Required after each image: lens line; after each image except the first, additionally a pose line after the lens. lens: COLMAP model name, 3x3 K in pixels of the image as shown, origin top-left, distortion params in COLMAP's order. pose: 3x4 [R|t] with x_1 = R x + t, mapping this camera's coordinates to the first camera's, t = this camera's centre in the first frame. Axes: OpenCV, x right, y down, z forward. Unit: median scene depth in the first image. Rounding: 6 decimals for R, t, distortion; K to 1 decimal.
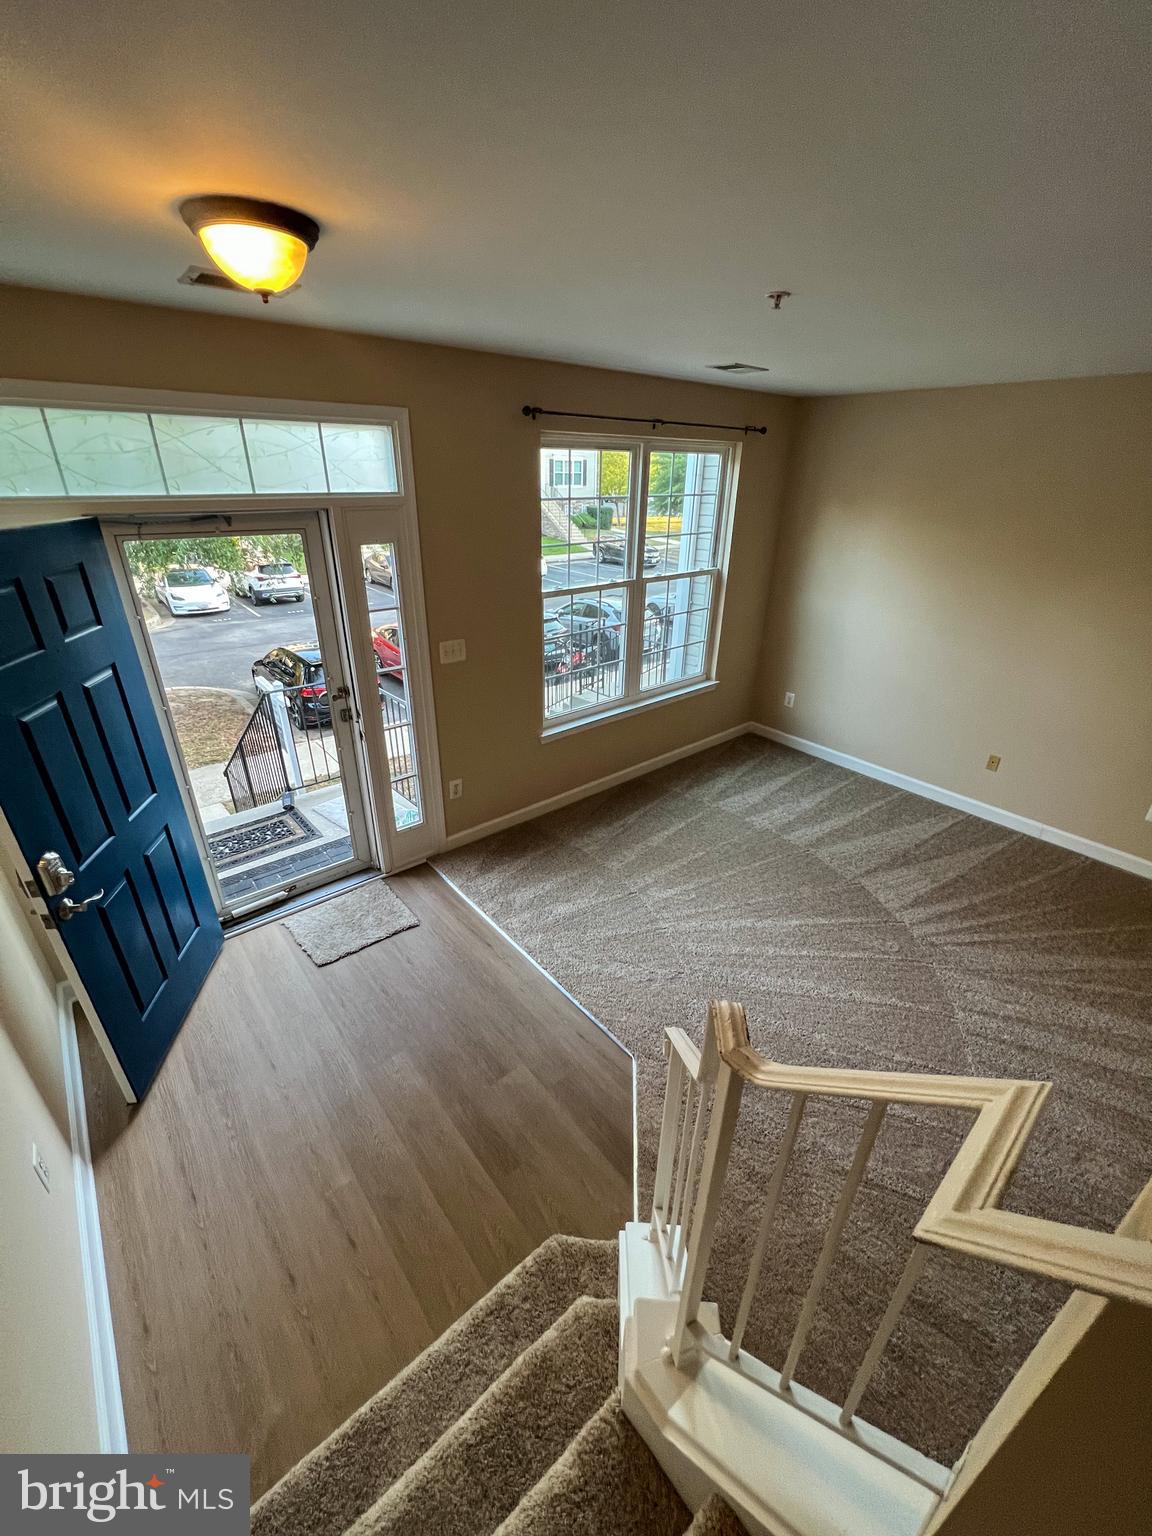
lens RADIAL K [[615.0, 0, 578.6], [0, 615.0, 766.7], [0, 0, 1]] dist [-0.000433, 0.000076]
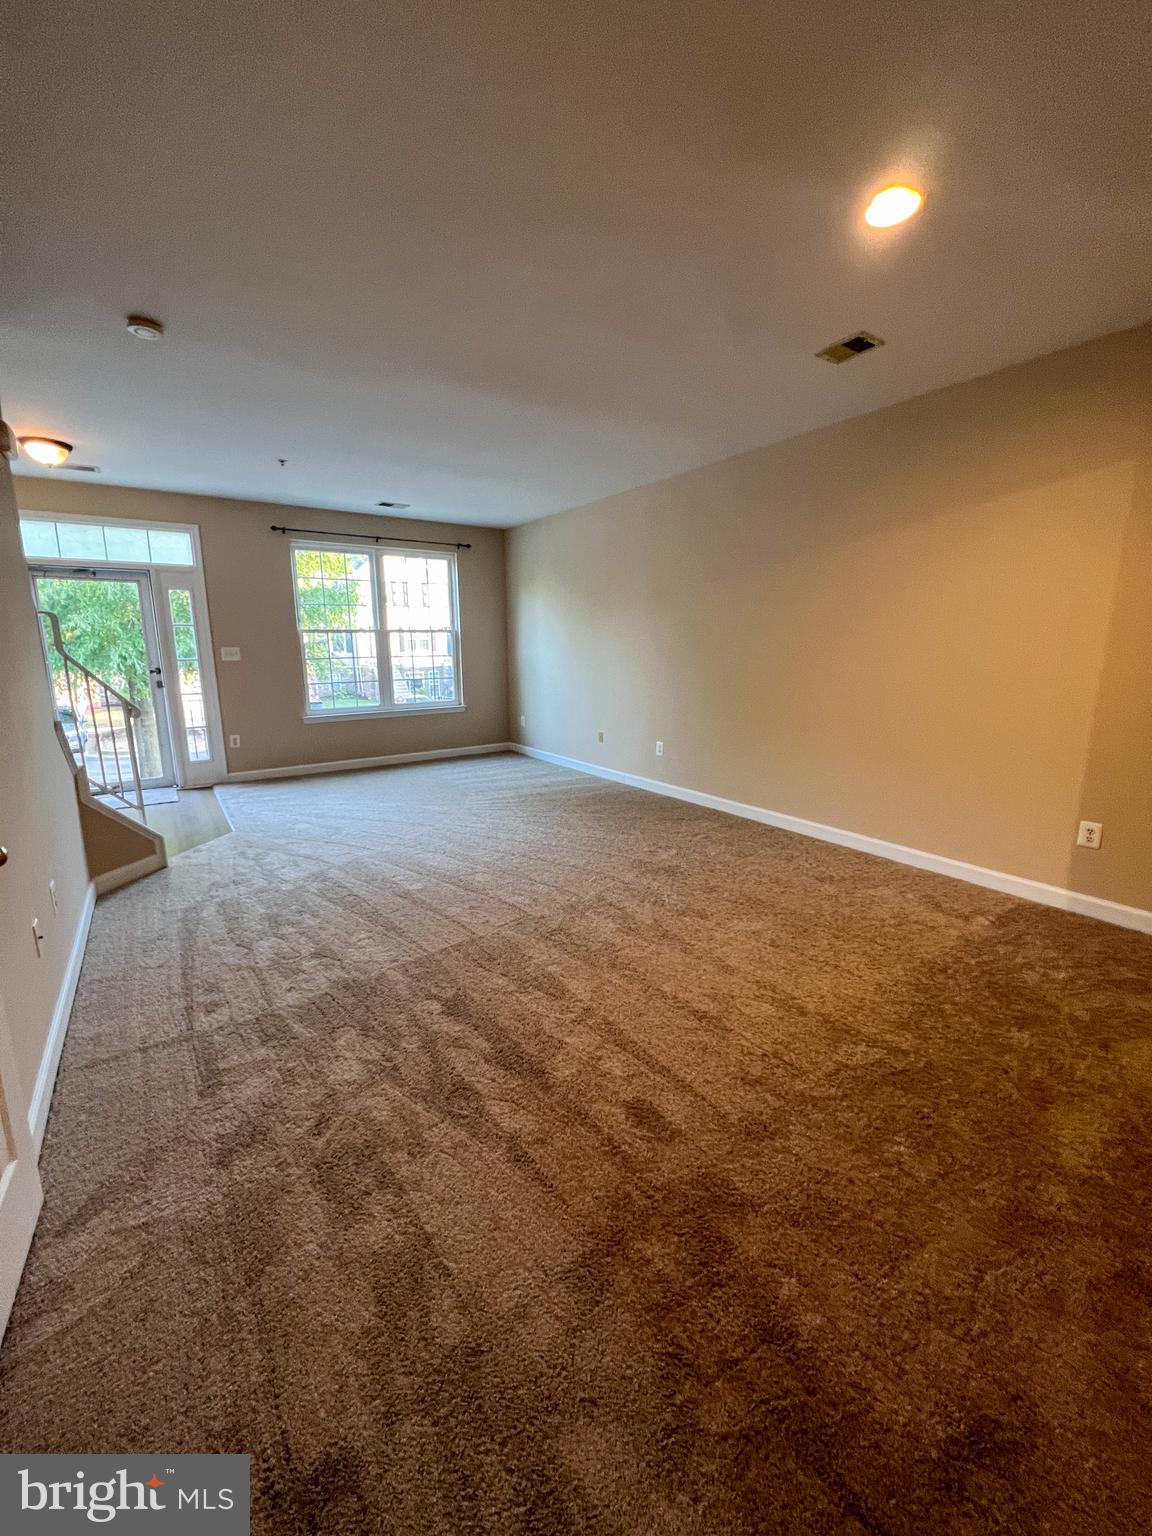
lens RADIAL K [[610.3, 0, 581.4], [0, 610.3, 766.7], [0, 0, 1]] dist [-0.001077, -0.000221]
pose [[0.996351, -0.000844, -0.085345, 0.864936], [-0.020237, 0.969099, -0.245839, 0.489009], [0.082916, 0.246669, 0.965546, -0.470807]]
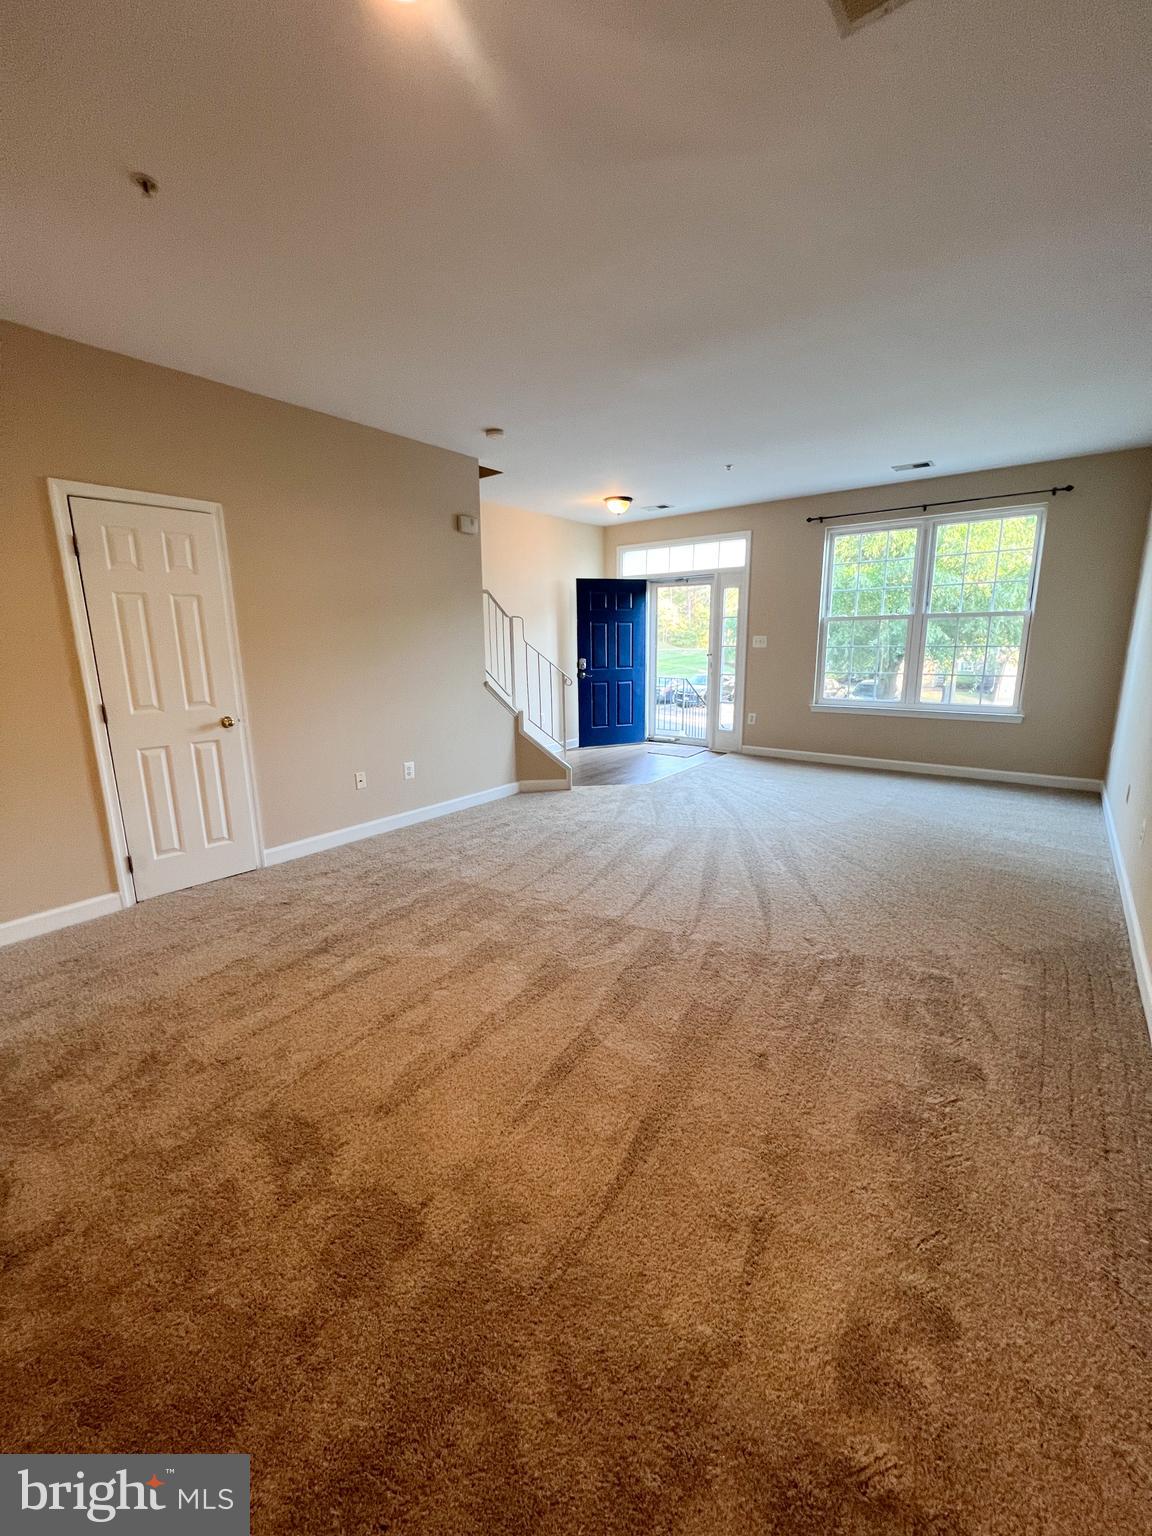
lens RADIAL K [[619.2, 0, 575.7], [0, 619.2, 758.4], [0, 0, 1]] dist [-0.000348, -0.000036]
pose [[0.217013, 0.173273, -0.960667, 1.507398], [-0.408950, 0.909735, 0.071706, 0.232178], [0.886378, 0.377304, 0.268284, 0.085135]]
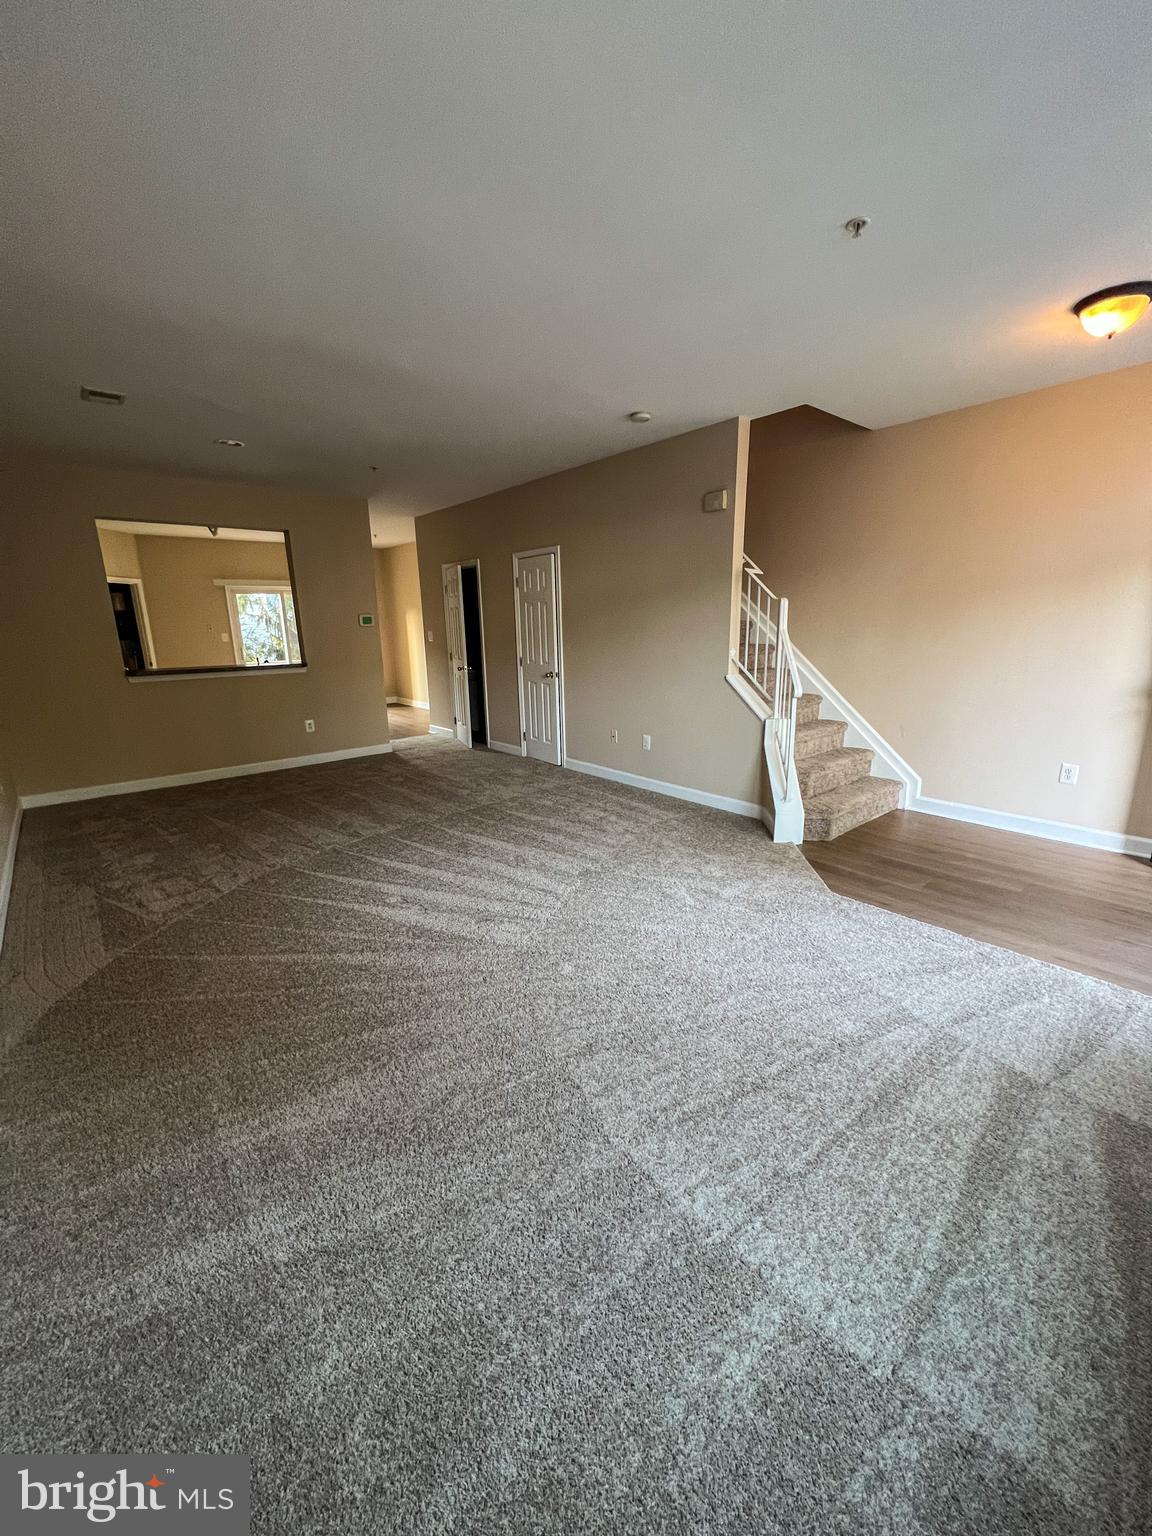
lens RADIAL K [[610.3, 0, 581.4], [0, 610.3, 766.7], [0, 0, 1]] dist [-0.001077, -0.000221]
pose [[-0.999960, 0.005911, -0.006785, 0.424662], [0.000321, 0.776926, 0.629592, -0.360413], [0.008994, 0.629564, -0.776896, 1.248836]]
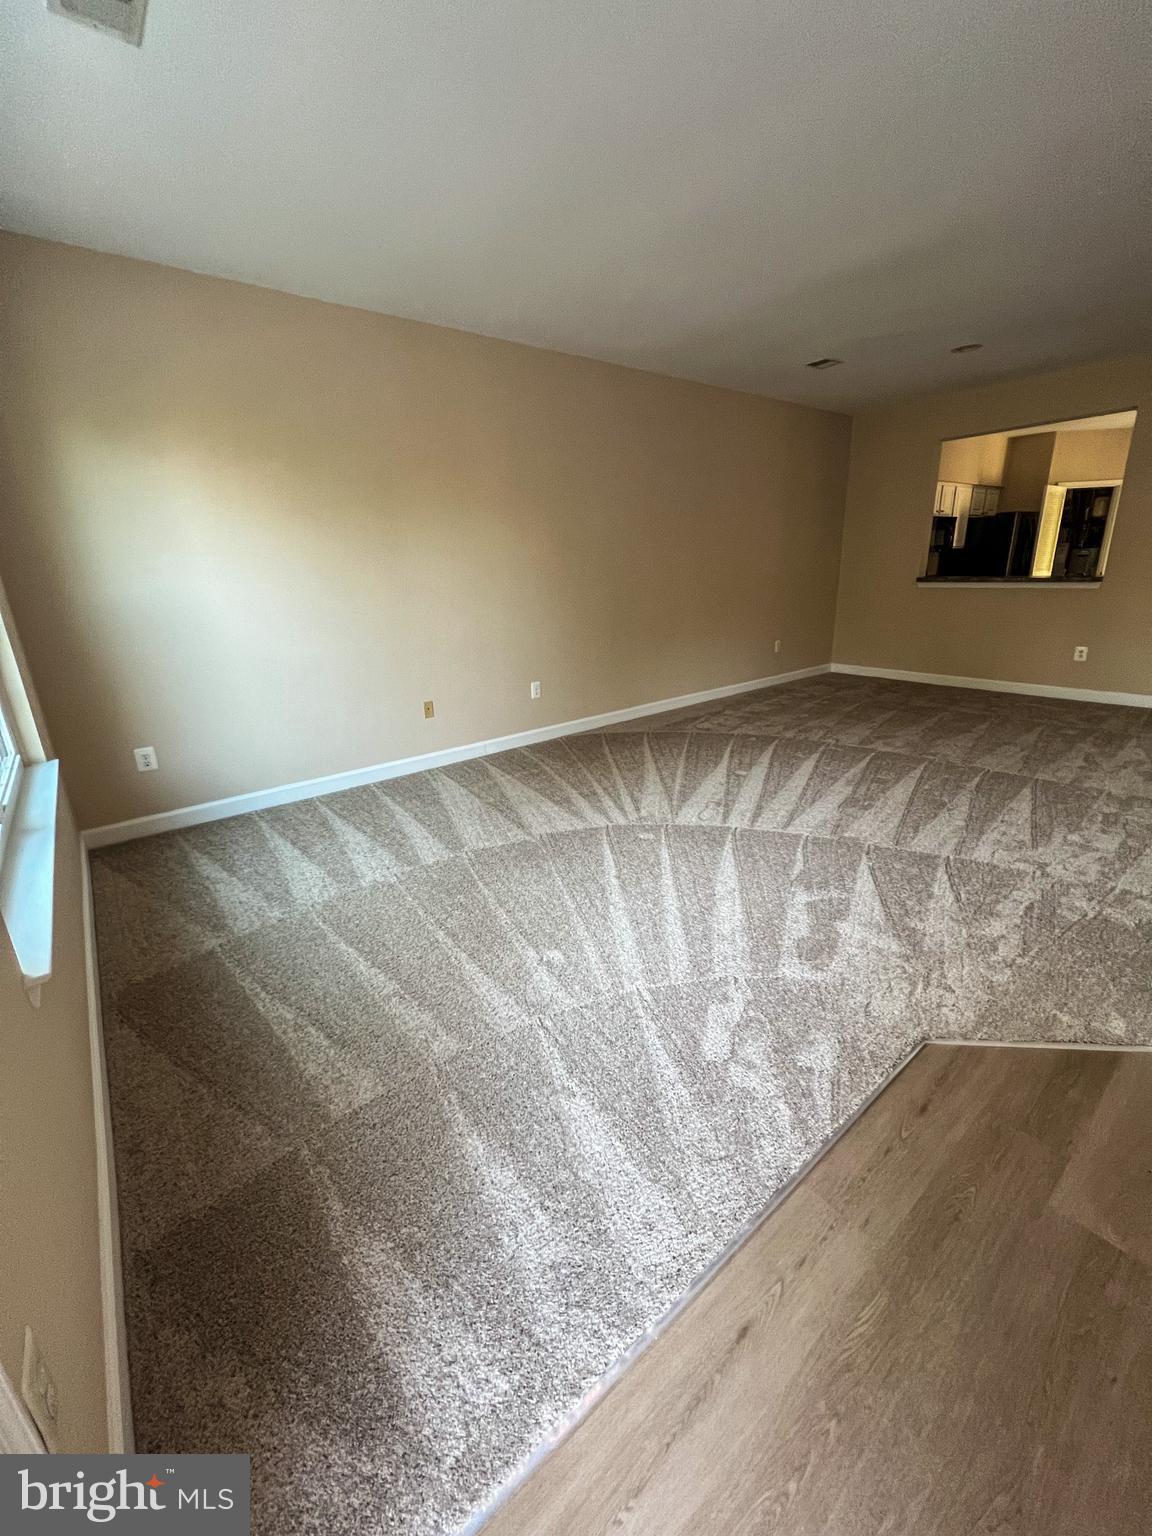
lens RADIAL K [[610.3, 0, 581.4], [0, 610.3, 766.7], [0, 0, 1]] dist [-0.001077, -0.000221]
pose [[0.020643, -0.328081, 0.944424, -0.316998], [0.466791, 0.838509, 0.281084, -0.103138], [-0.884127, 0.435046, 0.170455, 0.750414]]
